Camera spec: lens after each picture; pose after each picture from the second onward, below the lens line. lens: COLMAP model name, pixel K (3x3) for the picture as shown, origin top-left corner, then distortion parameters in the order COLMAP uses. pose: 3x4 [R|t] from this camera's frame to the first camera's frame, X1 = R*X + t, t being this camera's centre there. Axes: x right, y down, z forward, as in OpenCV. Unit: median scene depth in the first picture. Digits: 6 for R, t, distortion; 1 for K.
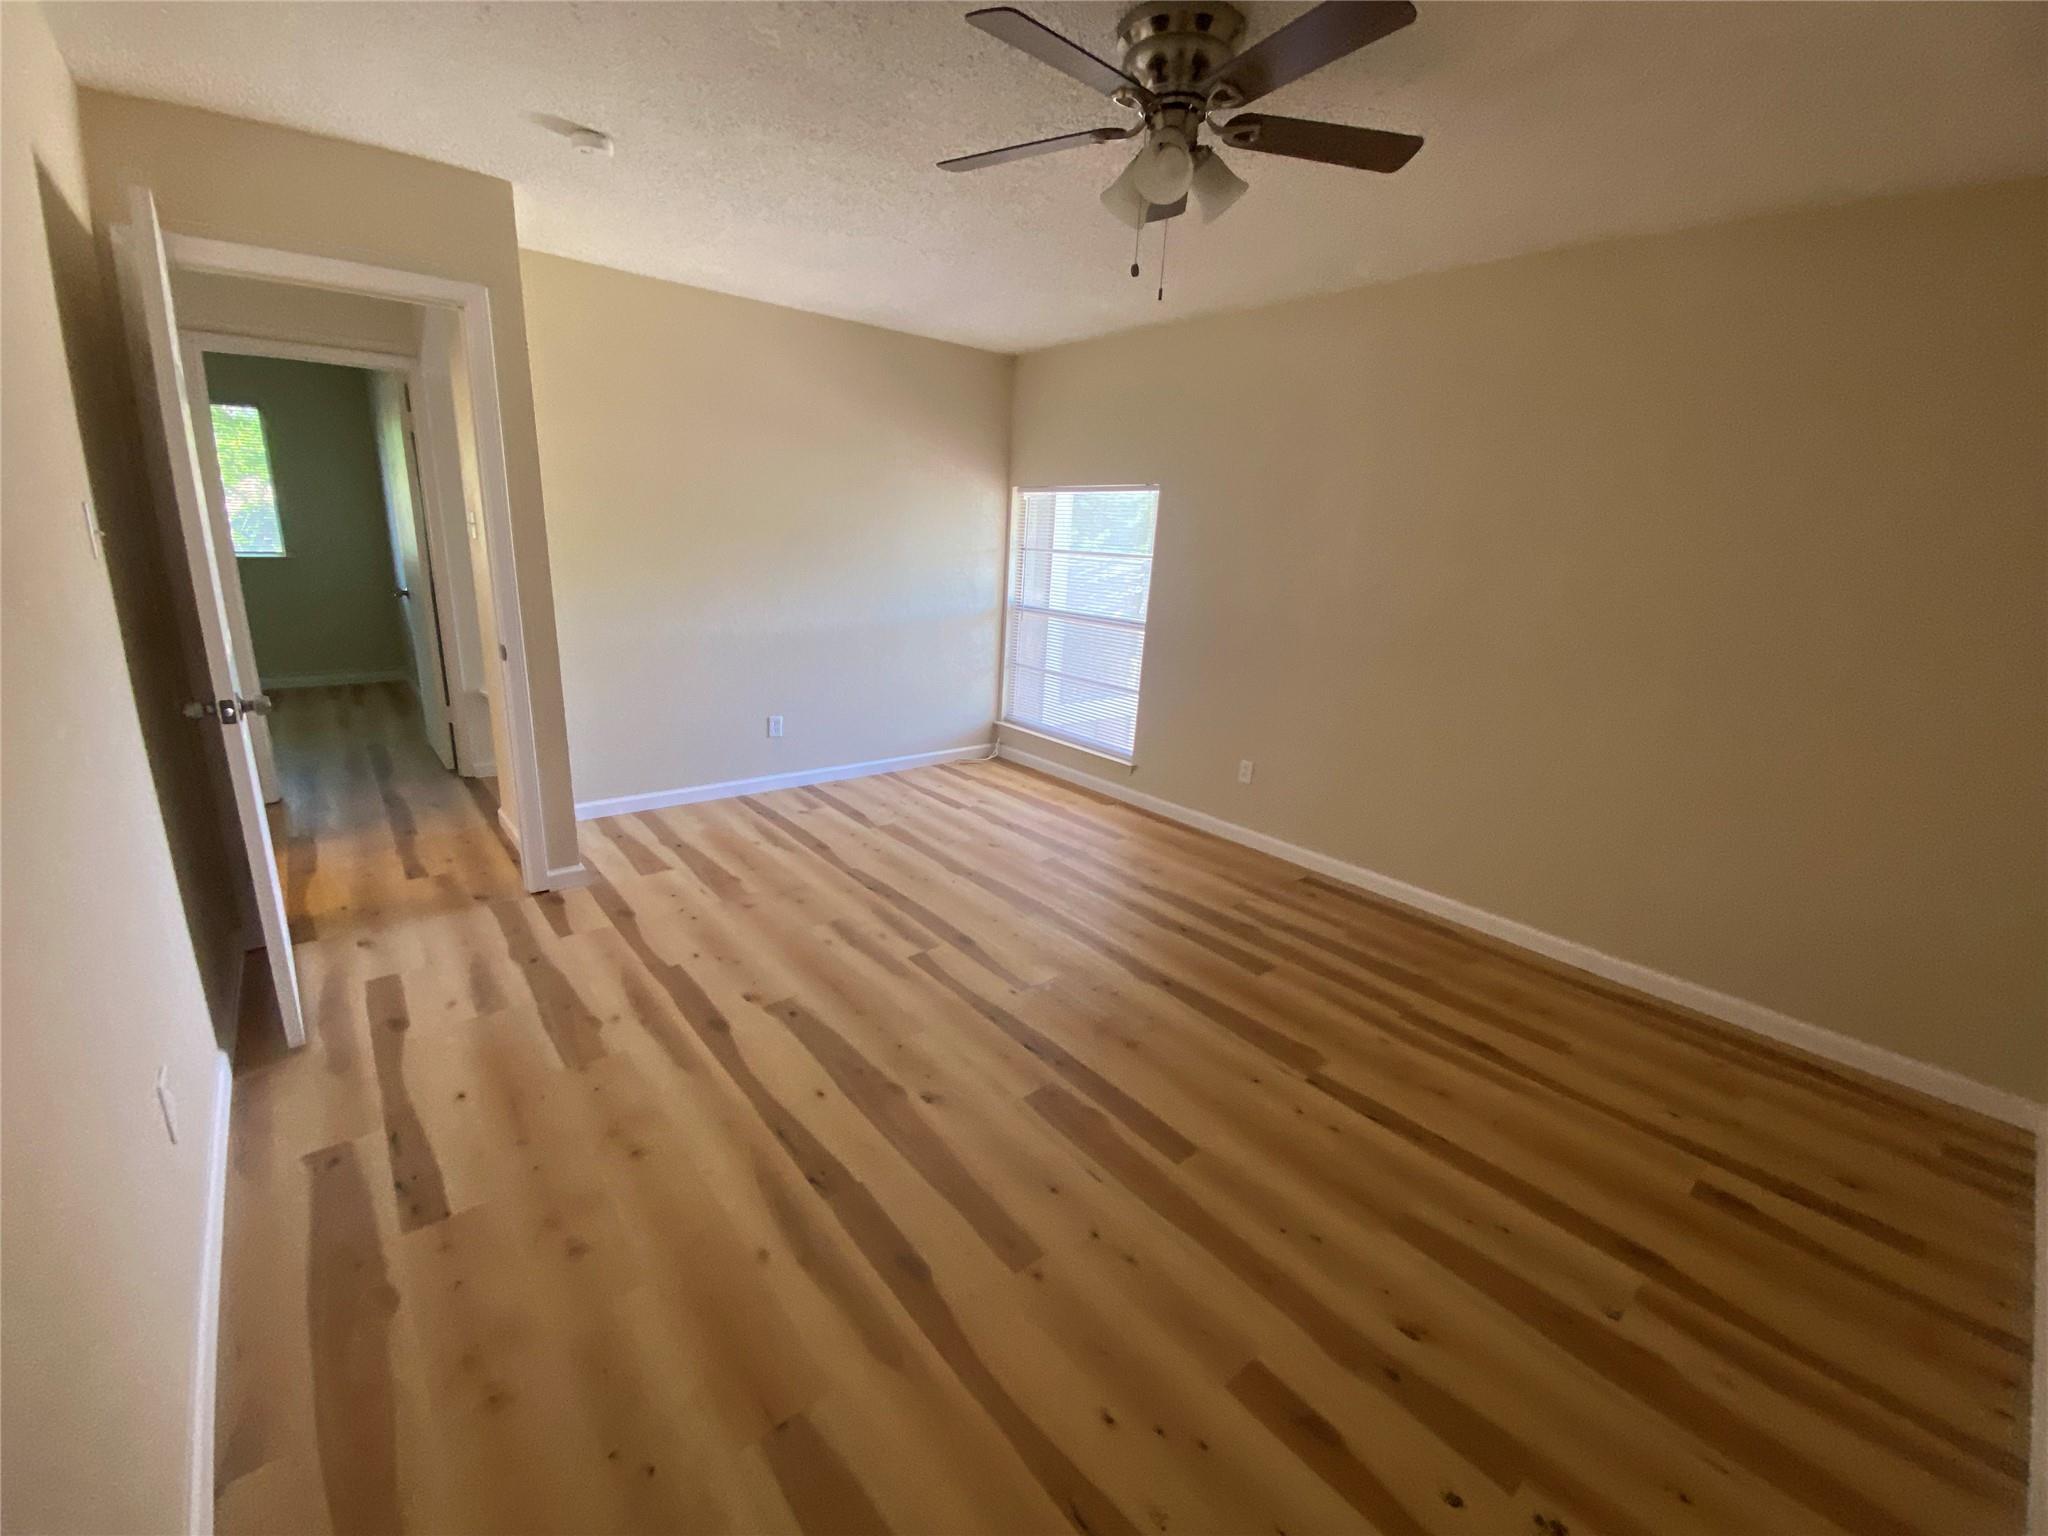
lens RADIAL K [[832.4, 0, 1022.4], [0, 832.4, 766.1], [0, 0, 1]] dist [0.018263, -0.018366]
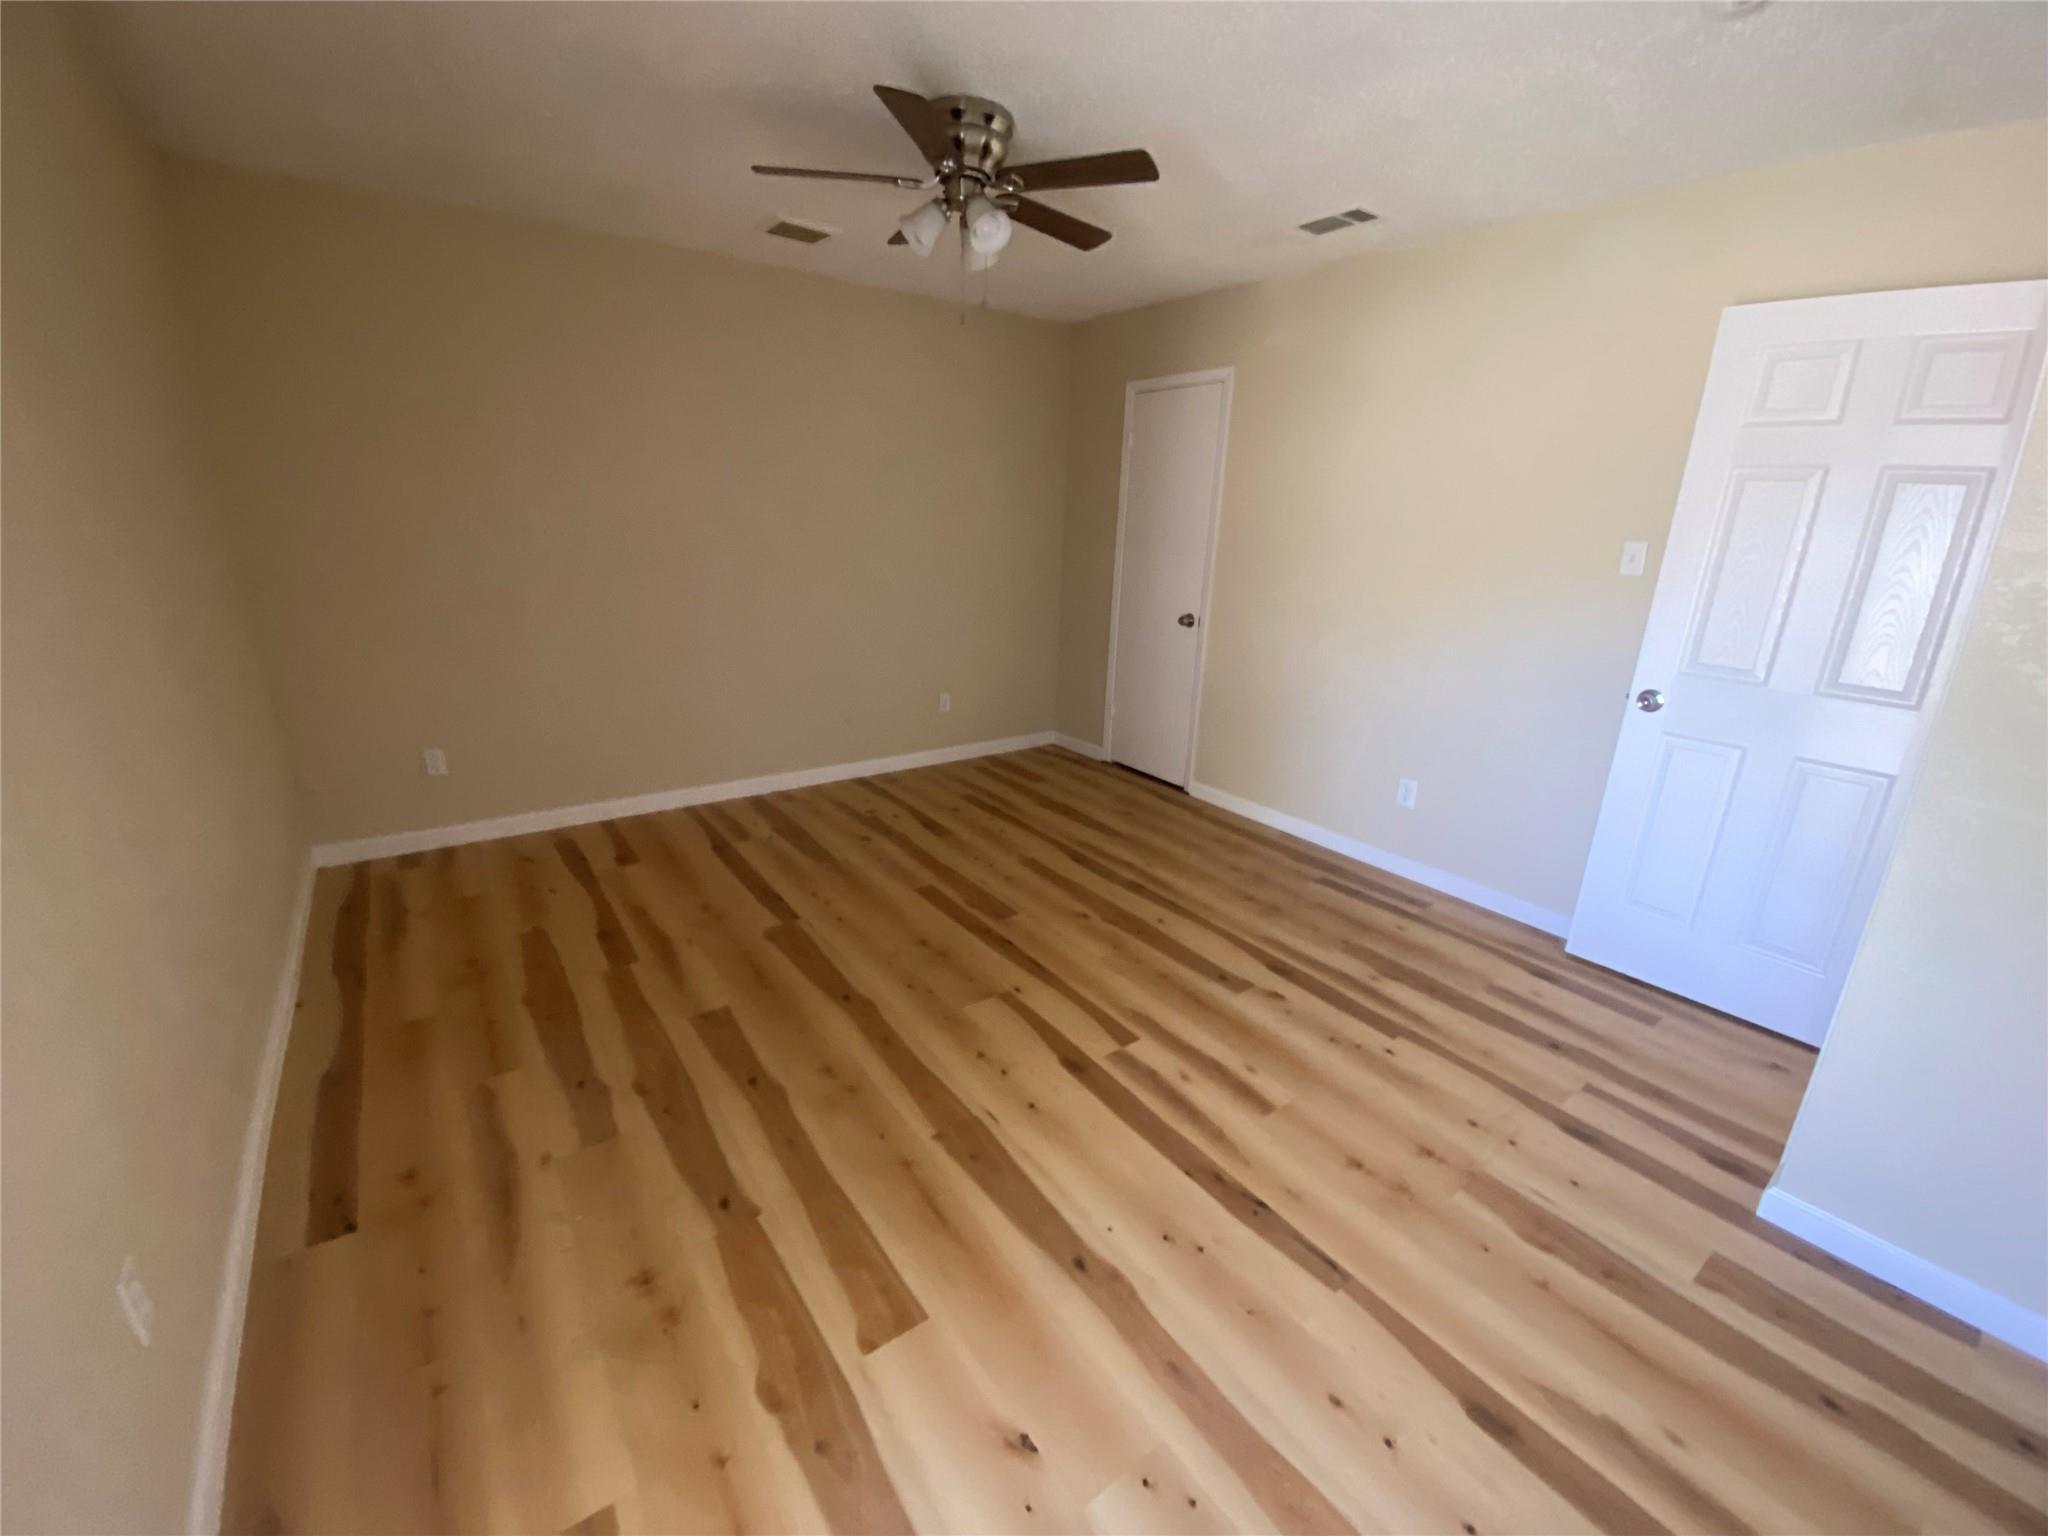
lens RADIAL K [[823.0, 0, 1033.0], [0, 823.0, 762.2], [0, 0, 1]] dist [-0.000215, -0.000510]
pose [[-0.995089, -0.093517, 0.032443, -0.038542], [-0.061336, 0.839798, 0.539423, -0.513355], [-0.077691, 0.534784, -0.841410, 1.824717]]
